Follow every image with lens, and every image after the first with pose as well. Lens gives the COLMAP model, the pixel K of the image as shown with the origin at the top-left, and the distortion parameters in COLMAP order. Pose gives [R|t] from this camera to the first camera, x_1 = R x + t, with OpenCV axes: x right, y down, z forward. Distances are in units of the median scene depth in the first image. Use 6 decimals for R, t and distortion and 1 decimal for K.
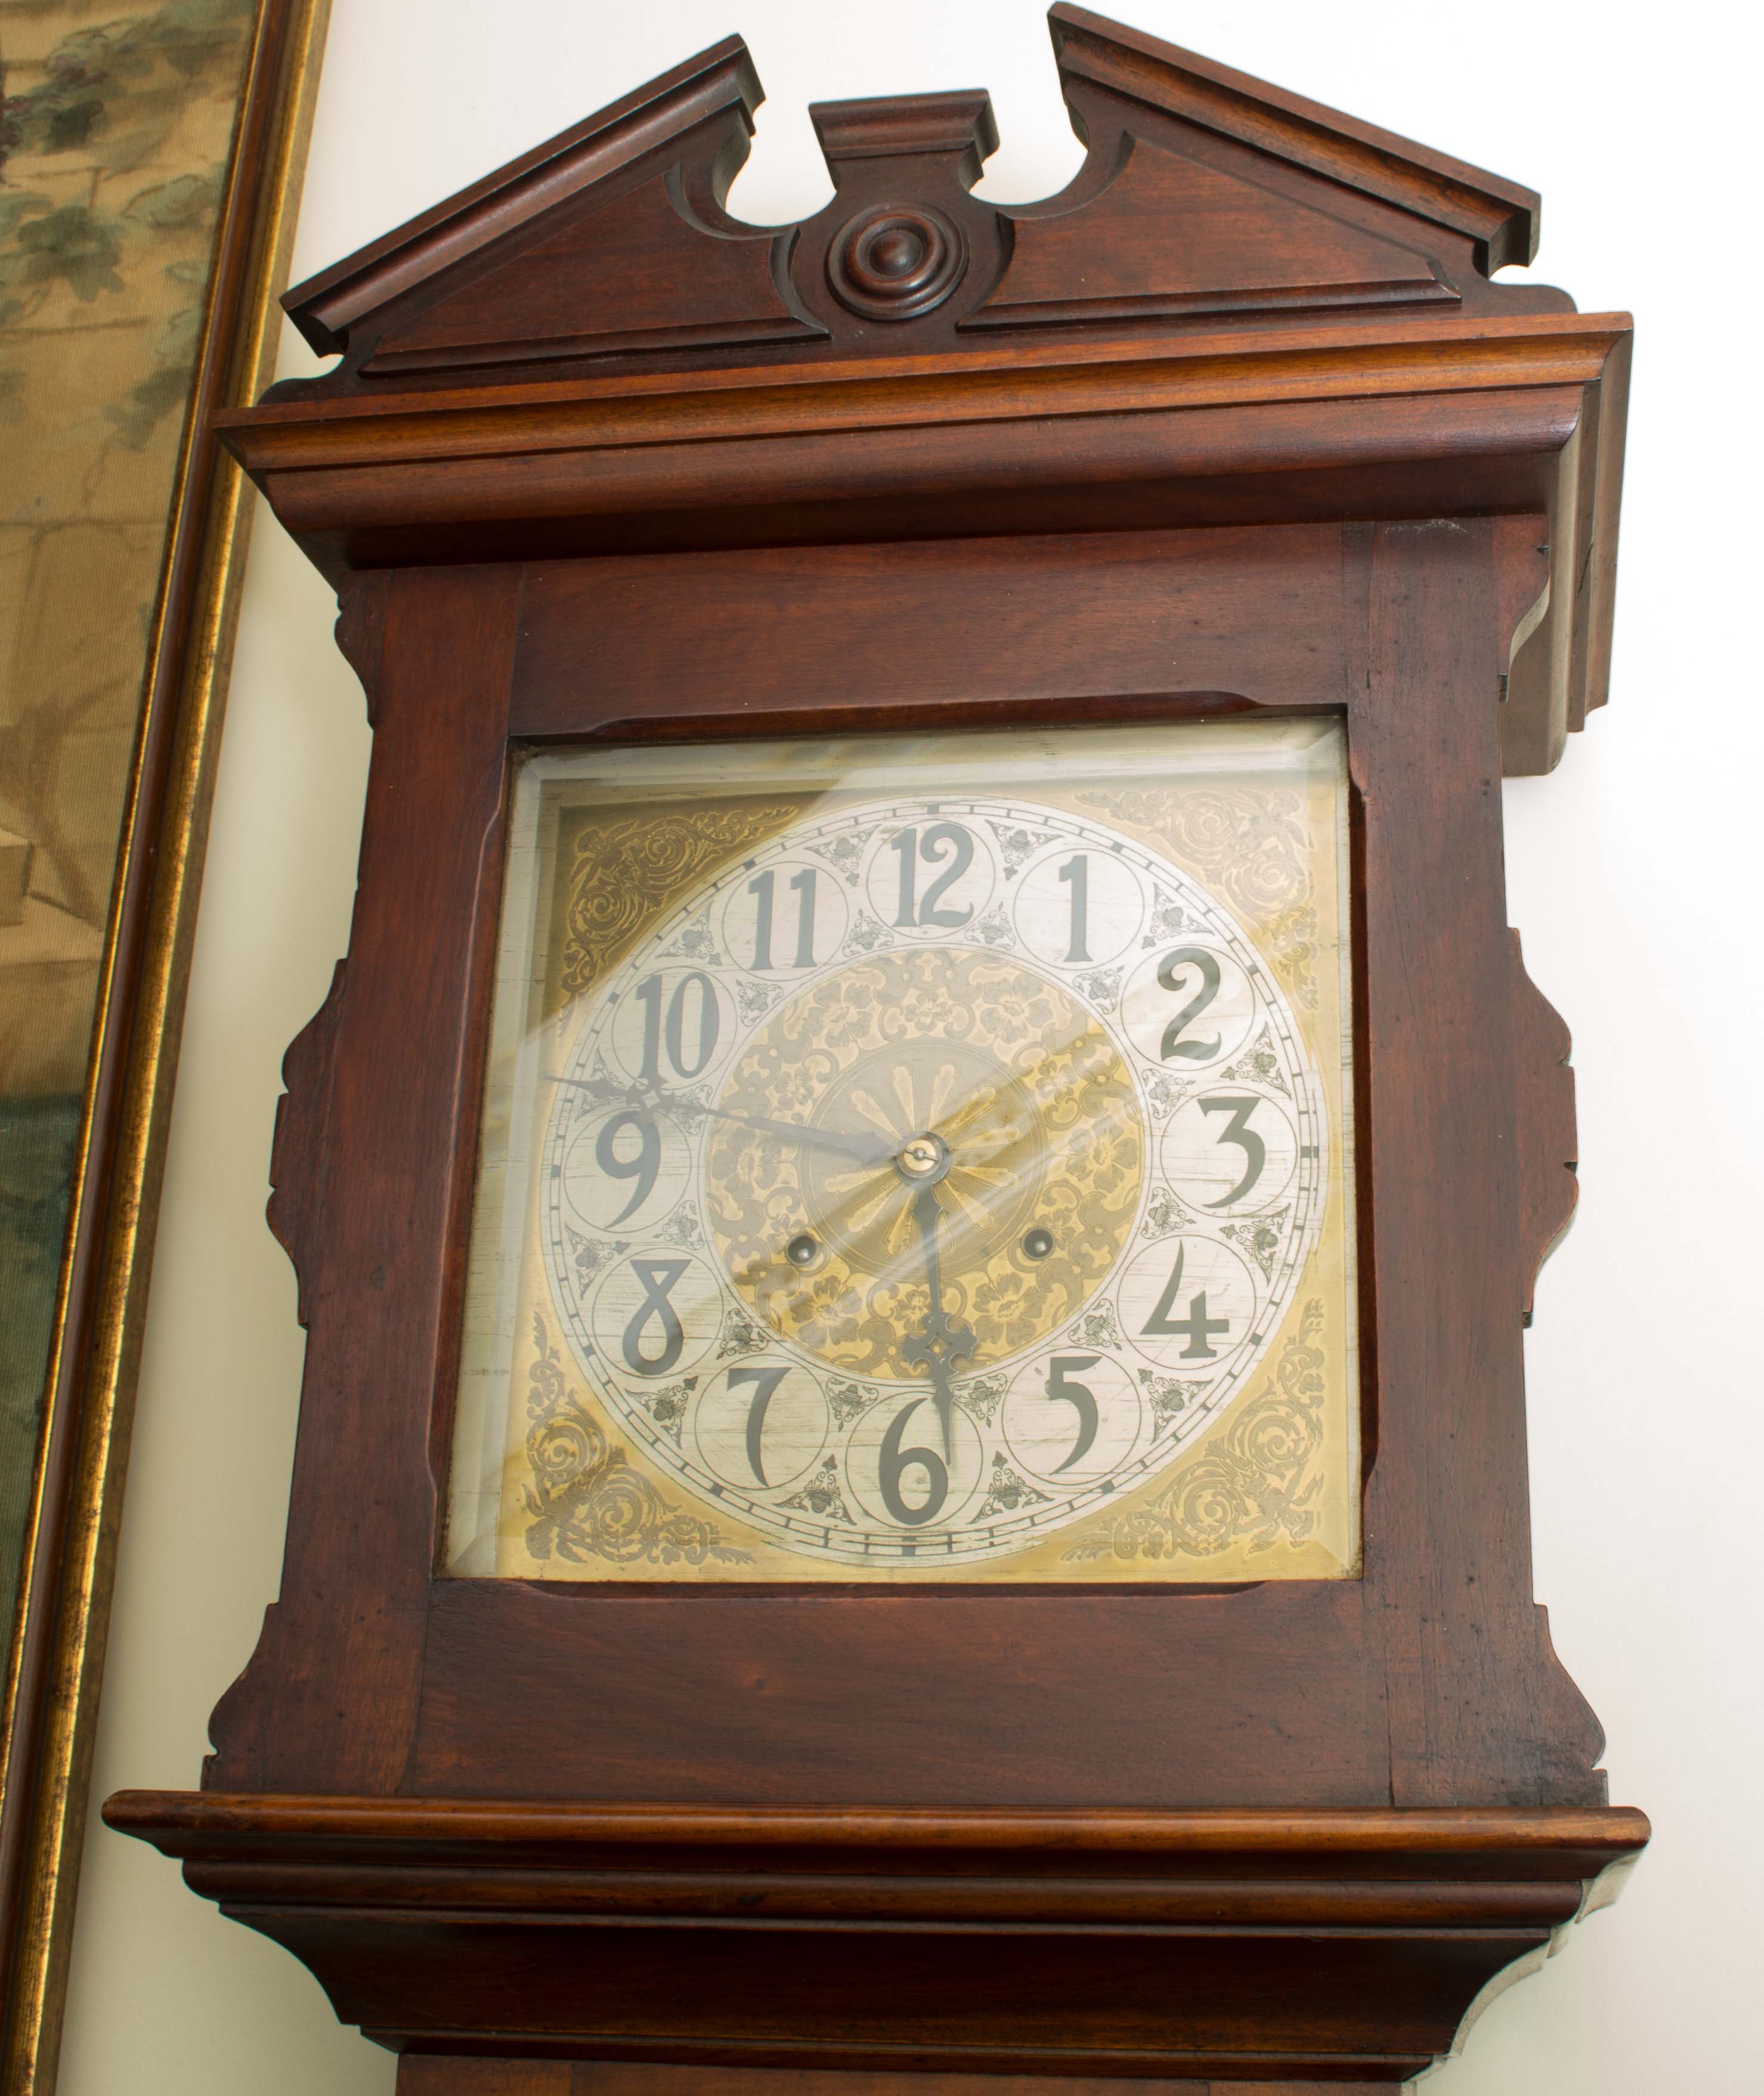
lens RADIAL K [[2489.1, 0, 885.7], [0, 2489.1, 1050.6], [0, 0, 1]] dist [-0.078866, 0.000000]
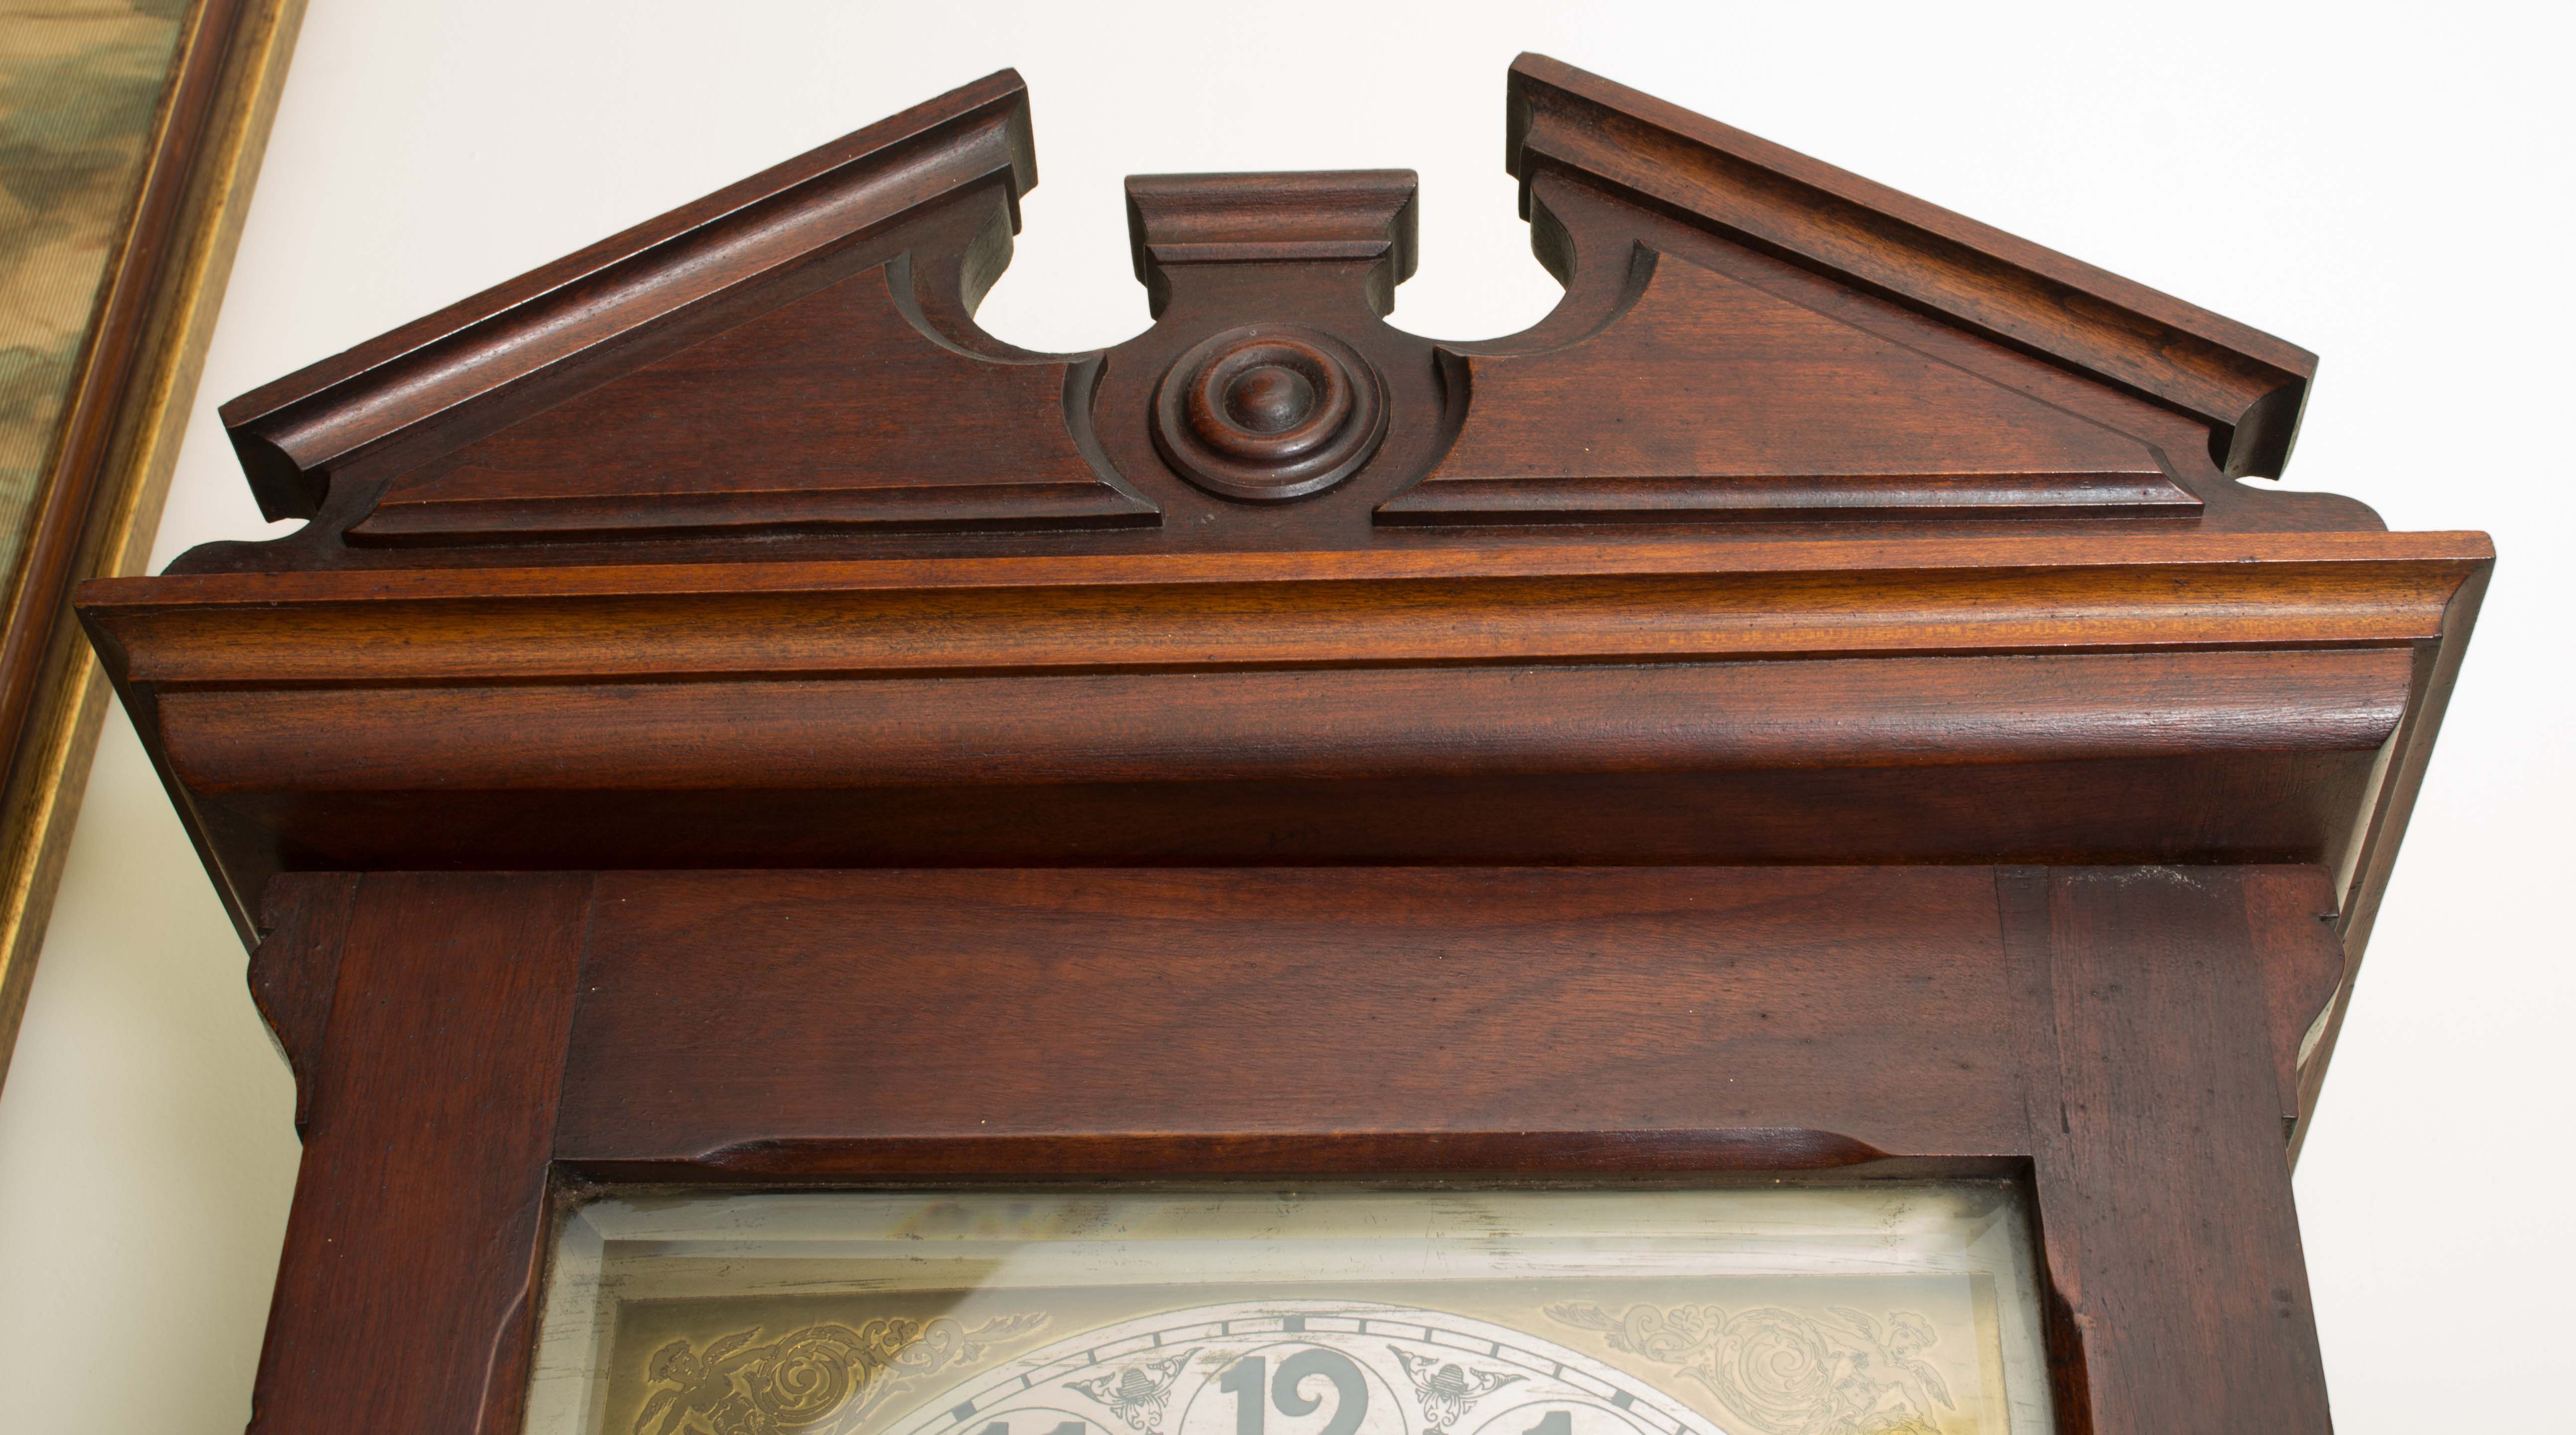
lens RADIAL K [[3461.7, 0, 1288.4], [0, 3461.7, 714.2], [0, 0, 1]] dist [-0.043177, 0.000000]
pose [[0.991471, 0.061324, 0.114997, -0.083896], [-0.022663, 0.950061, -0.311239, 0.017617], [-0.128341, 0.305979, 0.943348, 0.210677]]
